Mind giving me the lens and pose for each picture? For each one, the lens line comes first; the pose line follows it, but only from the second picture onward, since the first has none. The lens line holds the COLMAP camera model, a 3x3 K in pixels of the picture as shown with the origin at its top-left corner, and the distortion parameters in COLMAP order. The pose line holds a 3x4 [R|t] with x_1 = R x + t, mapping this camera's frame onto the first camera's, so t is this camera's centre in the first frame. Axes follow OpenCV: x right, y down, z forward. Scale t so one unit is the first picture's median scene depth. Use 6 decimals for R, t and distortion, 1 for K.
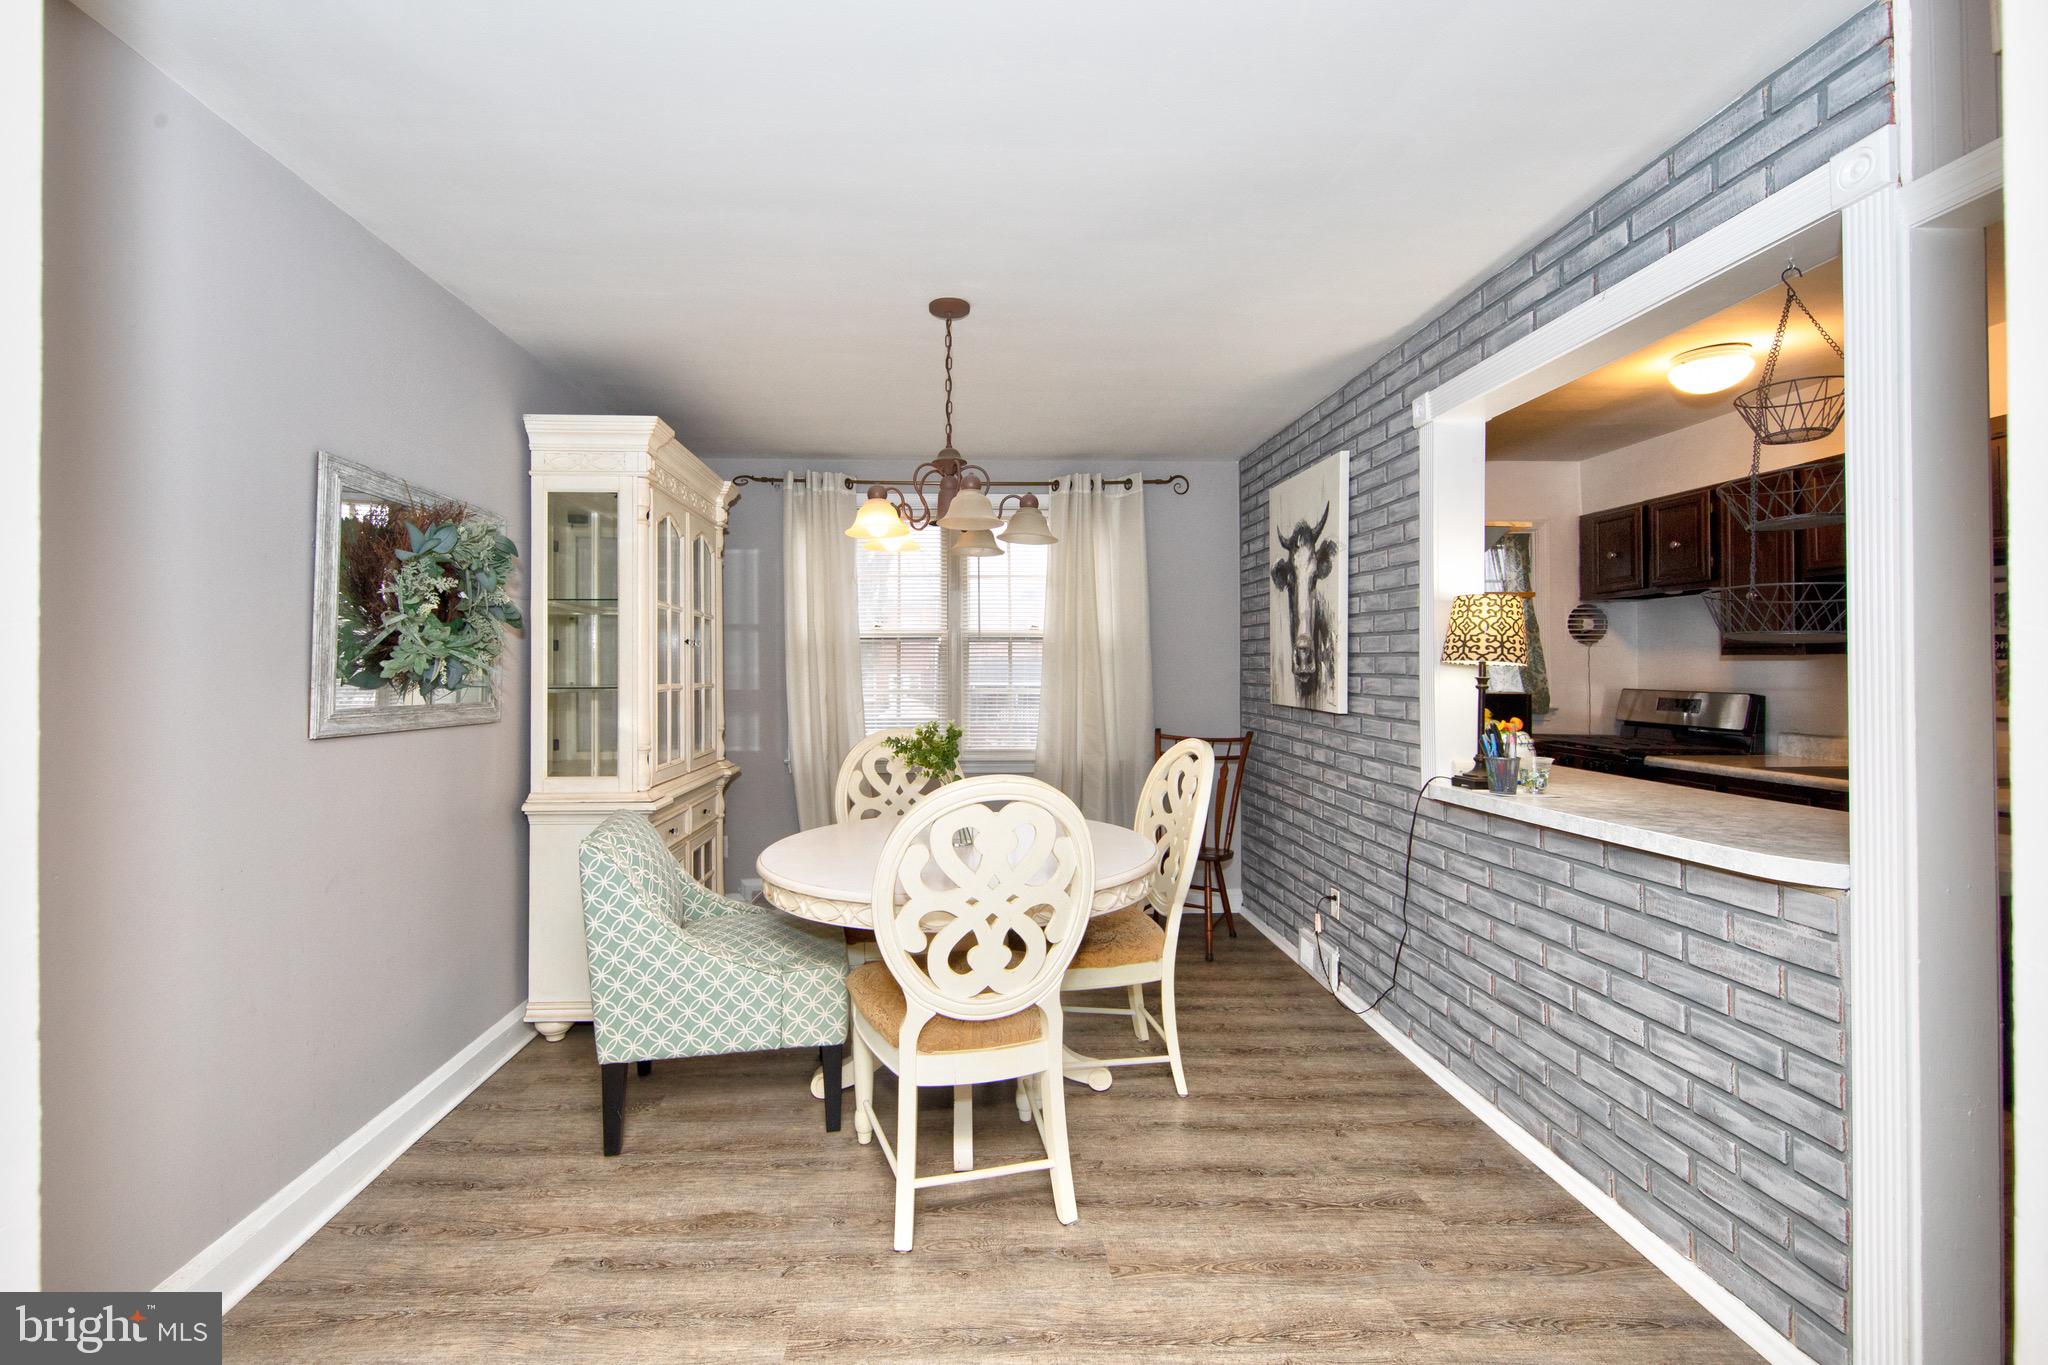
lens RADIAL K [[865.3, 0, 965.7], [0, 865.3, 672.2], [0, 0, 1]] dist [0.002131, -0.003645]
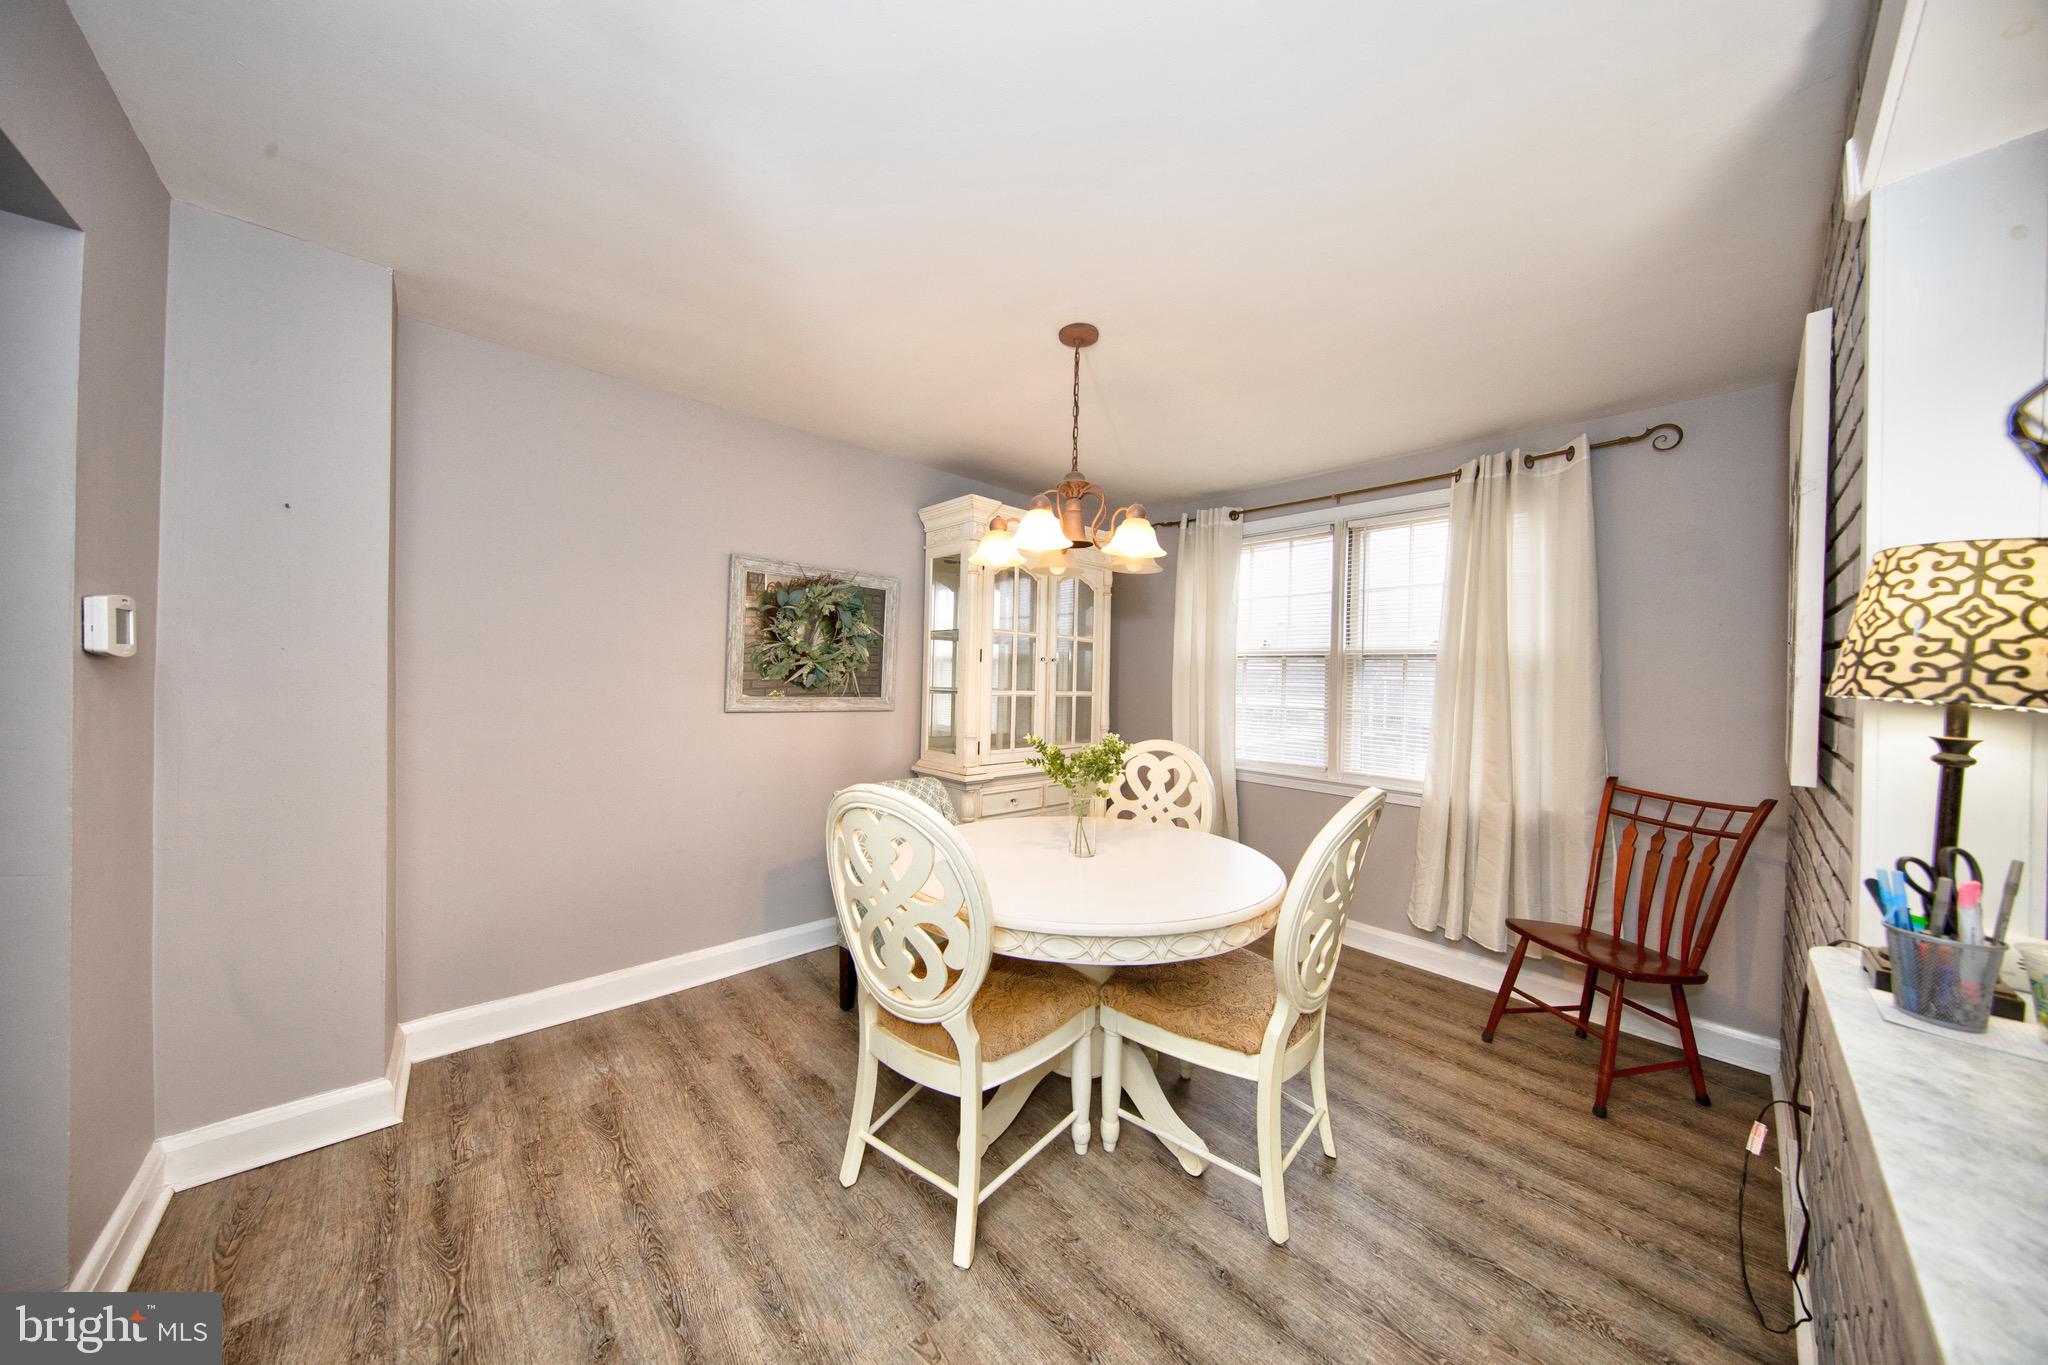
lens RADIAL K [[647.4, 0, 1009.2], [0, 647.4, 677.6], [0, 0, 1]] dist [-0.000804, -0.000323]
pose [[0.653202, 0.019902, -0.756922, 0.471067], [-0.026979, 0.999631, 0.003002, -0.010744], [0.756703, 0.018460, 0.653498, 0.389393]]
